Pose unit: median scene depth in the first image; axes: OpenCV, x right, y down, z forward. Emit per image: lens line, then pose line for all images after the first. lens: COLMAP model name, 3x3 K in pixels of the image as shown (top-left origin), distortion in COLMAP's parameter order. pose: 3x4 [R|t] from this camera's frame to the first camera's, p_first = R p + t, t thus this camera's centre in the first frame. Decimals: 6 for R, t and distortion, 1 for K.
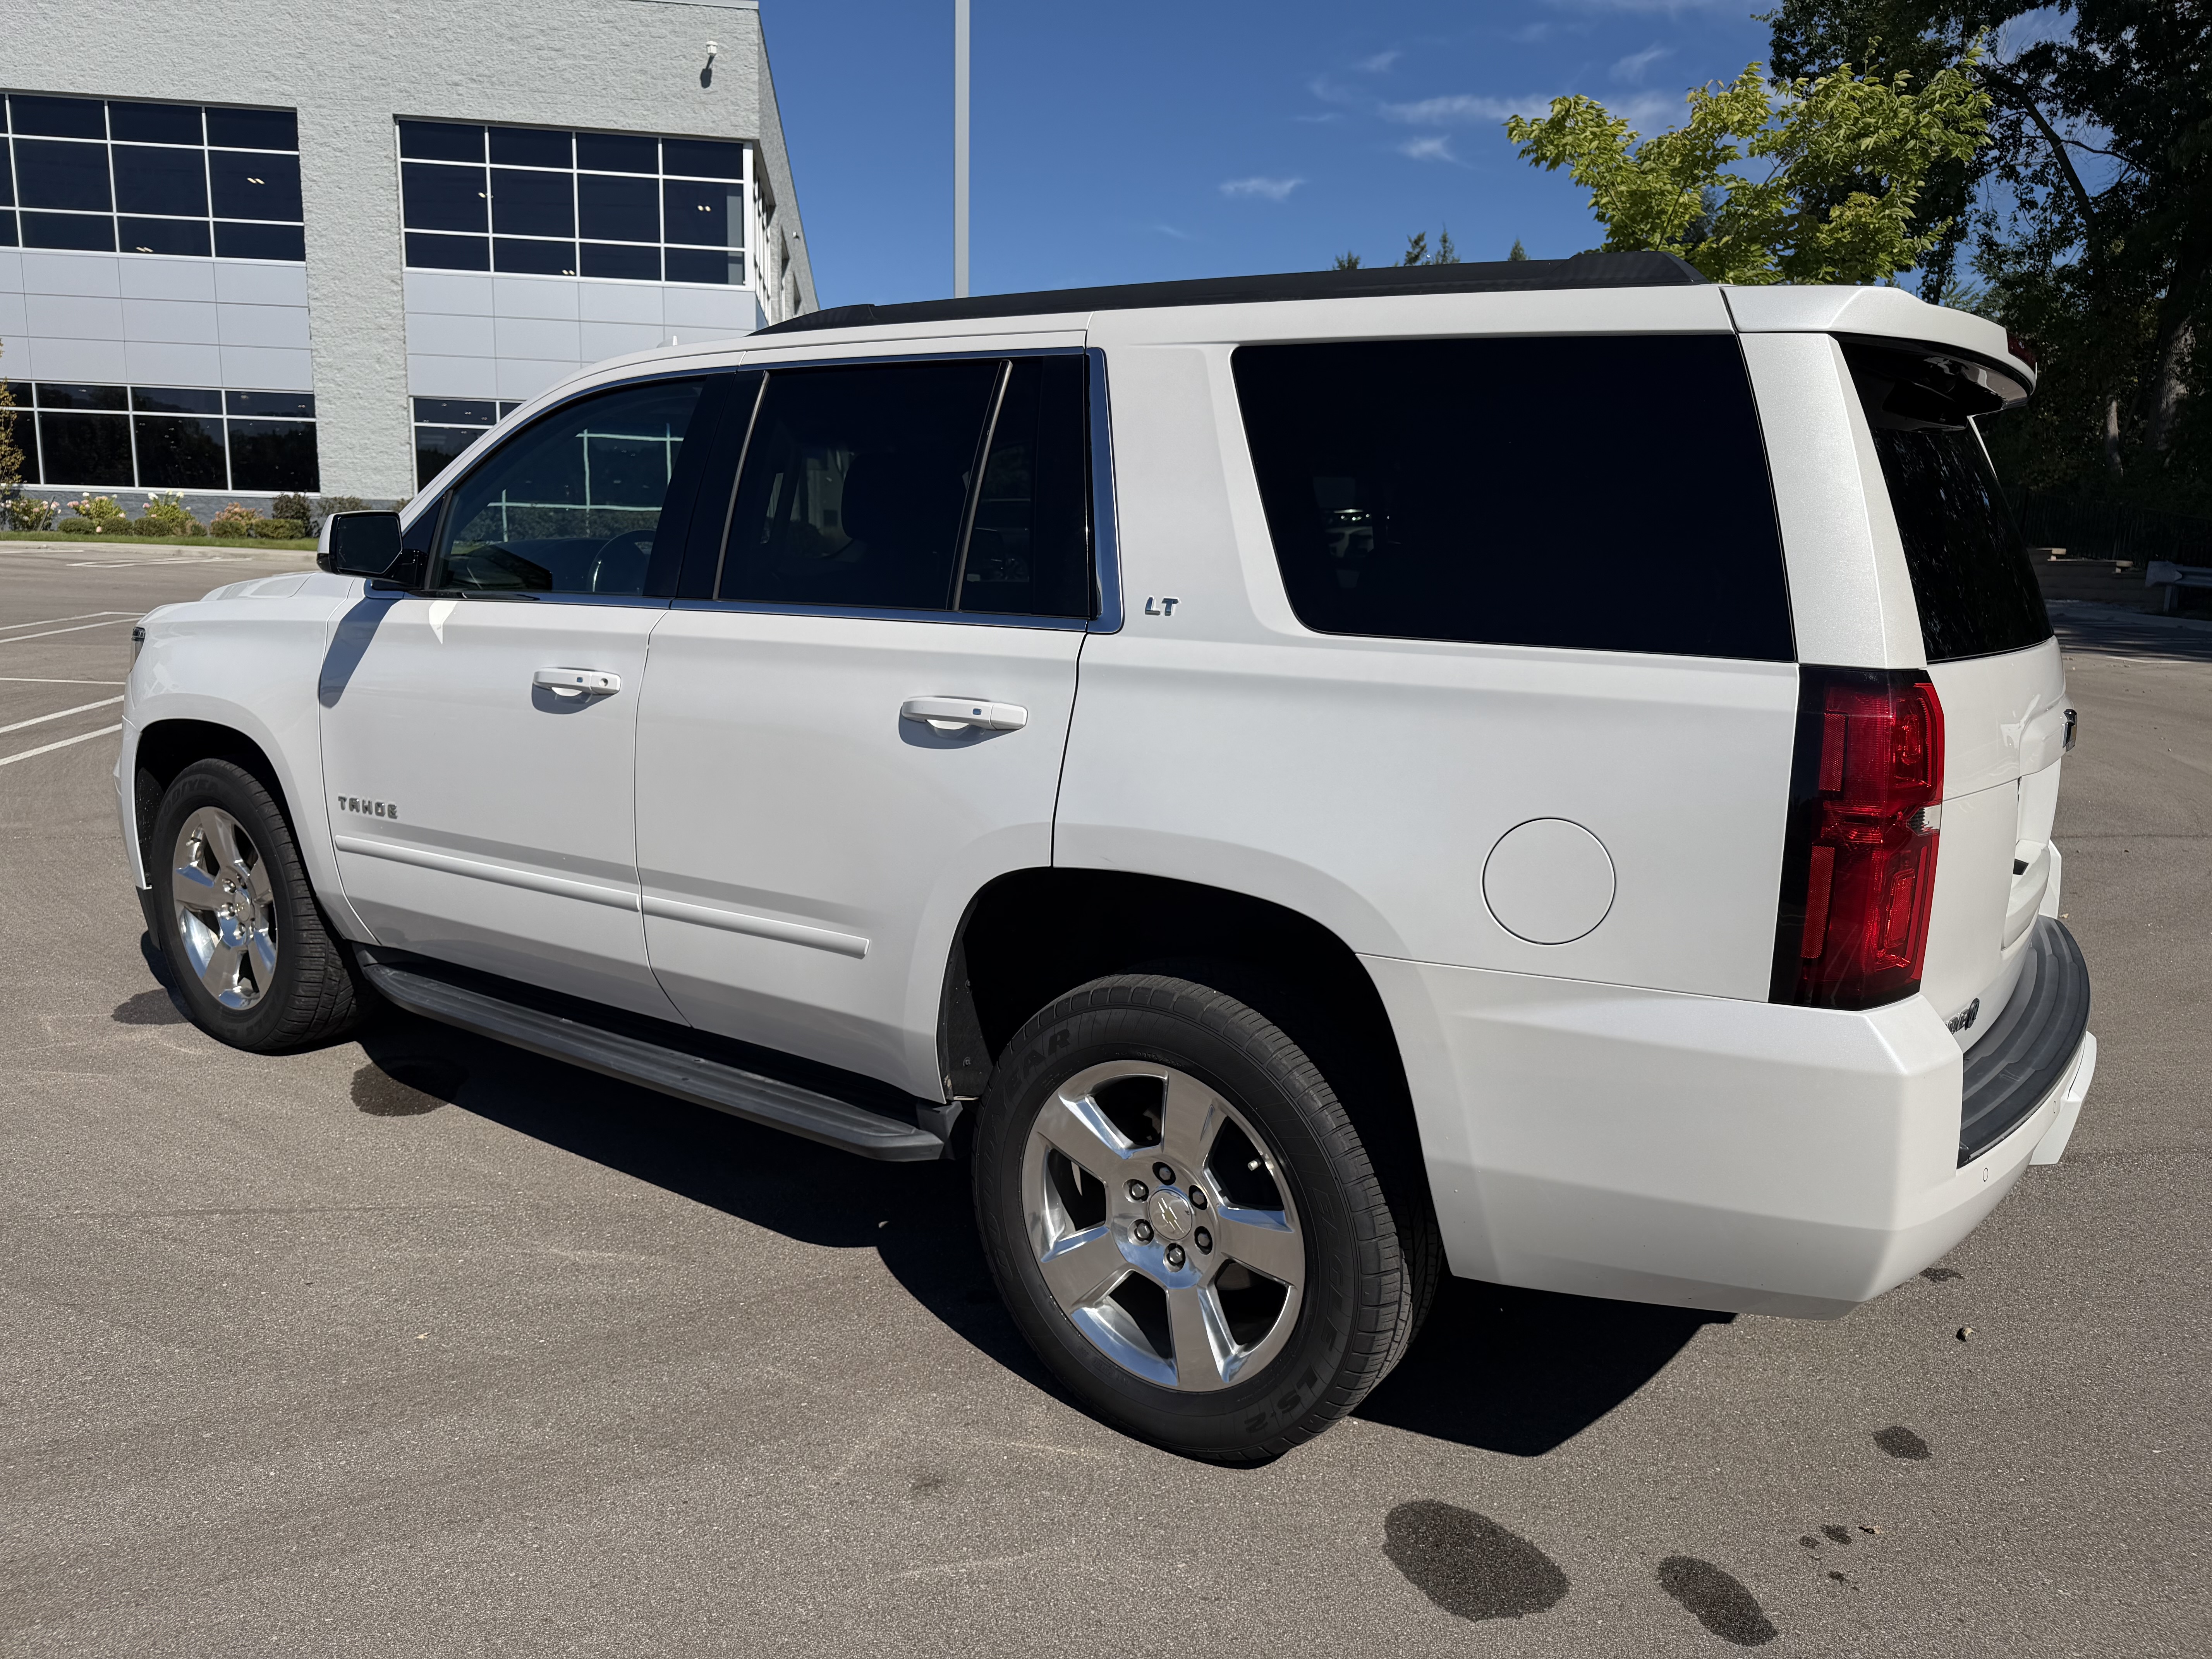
lens RADIAL K [[1510.7, 0, 1183.7], [0, 1510.7, 838.5], [0, 0, 1]] dist [0.071667, -0.001167]
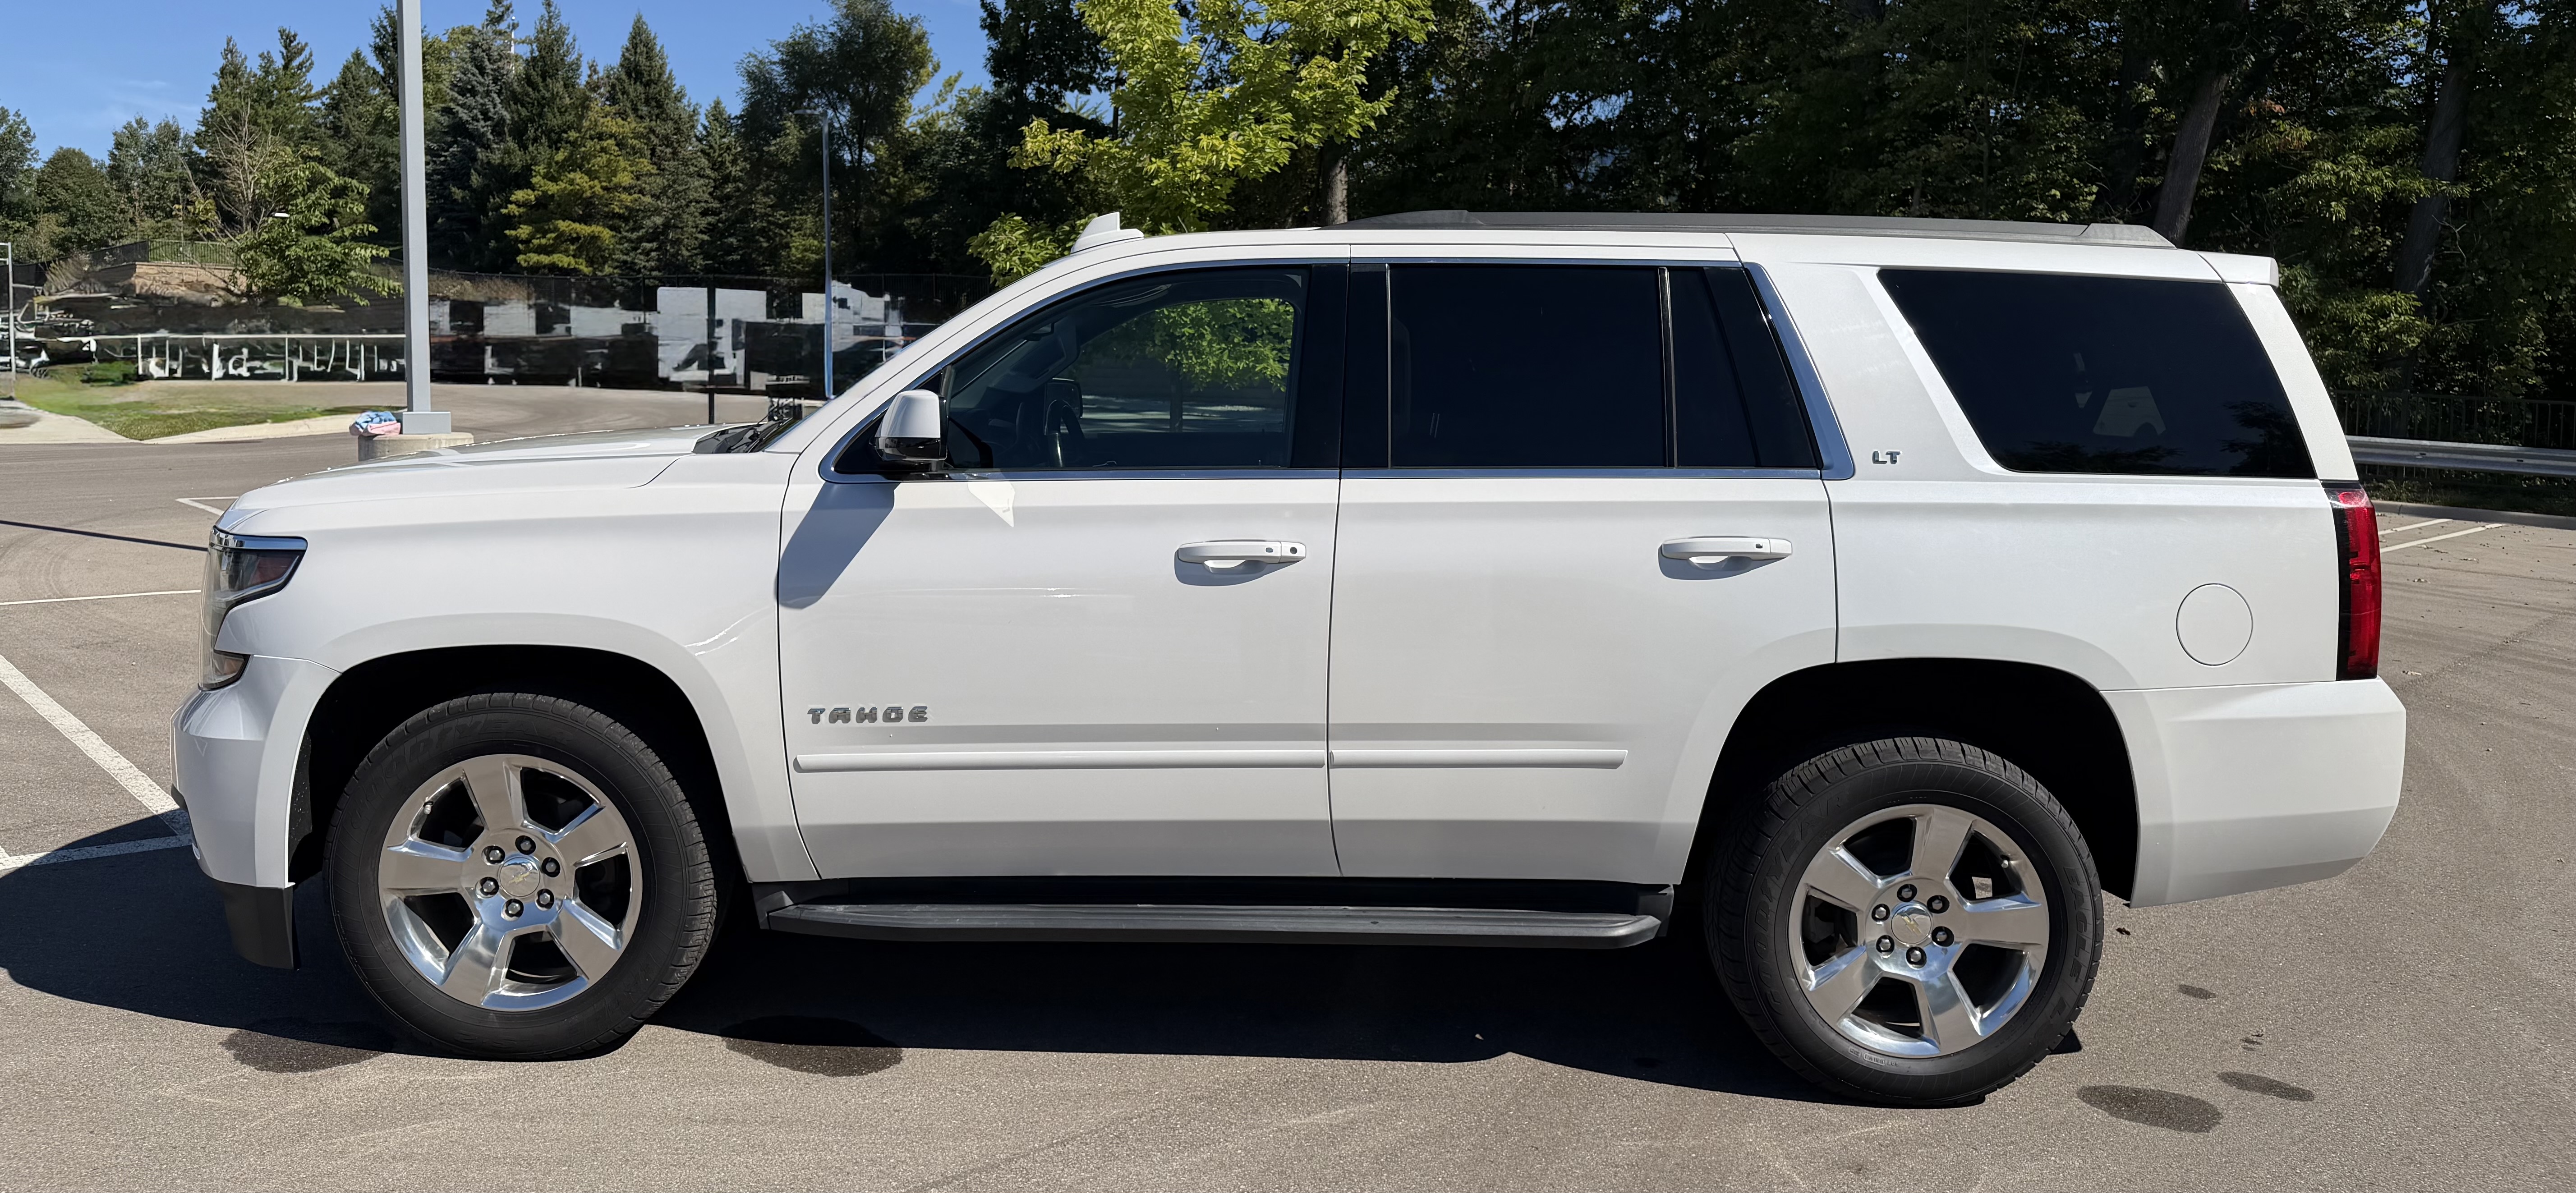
lens RADIAL K [[1745.9, 0, 1304.7], [0, 1745.9, 469.1], [0, 0, 1]] dist [0.108794, -0.180579]
pose [[0.828637, -0.046843, 0.557822, -1.163346], [0.114037, 0.989722, -0.086289, -0.059016], [-0.548047, 0.135114, 0.825463, -0.008288]]
